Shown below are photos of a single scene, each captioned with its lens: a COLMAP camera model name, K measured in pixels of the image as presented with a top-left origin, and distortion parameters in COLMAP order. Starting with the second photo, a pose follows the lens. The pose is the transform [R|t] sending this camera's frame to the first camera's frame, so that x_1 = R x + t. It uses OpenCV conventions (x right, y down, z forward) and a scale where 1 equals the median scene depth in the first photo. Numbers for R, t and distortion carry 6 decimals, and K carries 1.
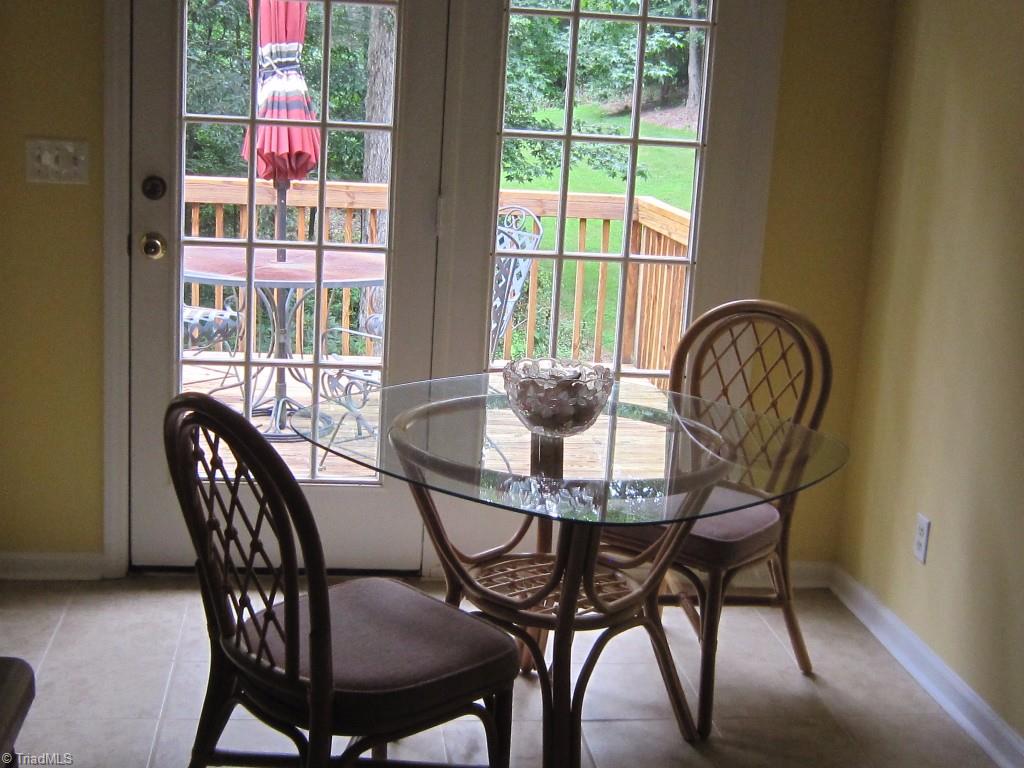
lens RADIAL K [[1406.7, 0, 512.0], [0, 1406.7, 384.0], [0, 0, 1]] dist [-0.077234, 0.032447]
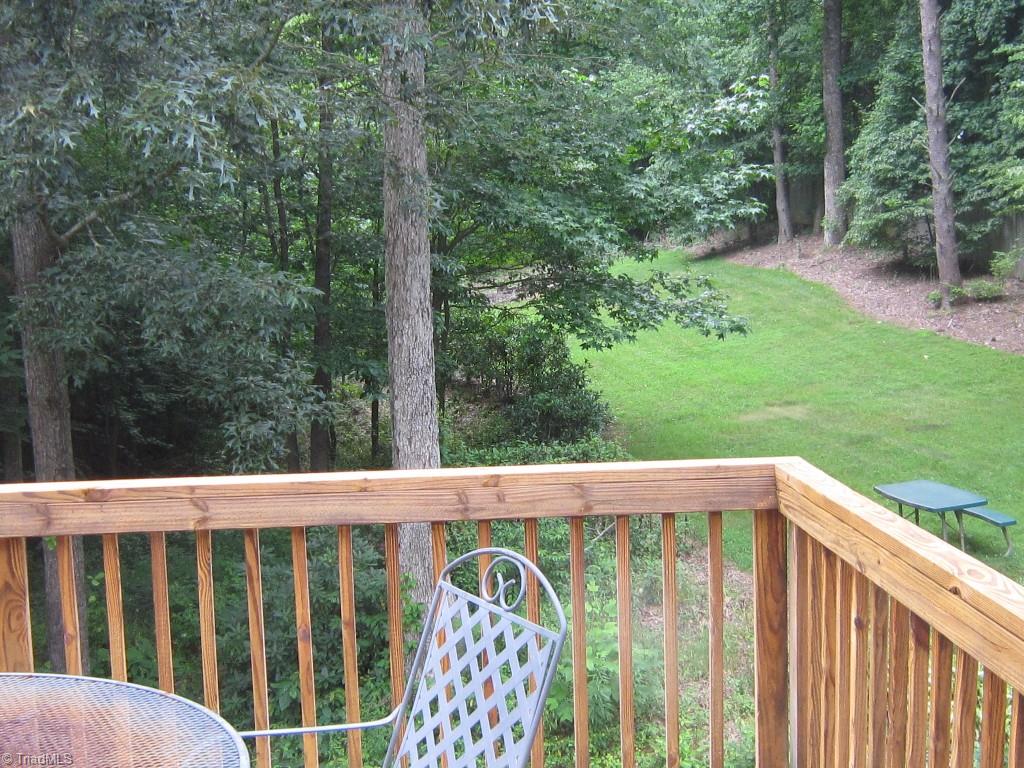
lens RADIAL K [[1406.7, 0, 512.0], [0, 1406.7, 384.0], [0, 0, 1]] dist [-0.077234, 0.032447]
pose [[0.994915, -0.074710, -0.067550, 0.009752], [0.067143, 0.991872, -0.108085, -0.033677], [0.075076, 0.102999, 0.991844, 0.147481]]
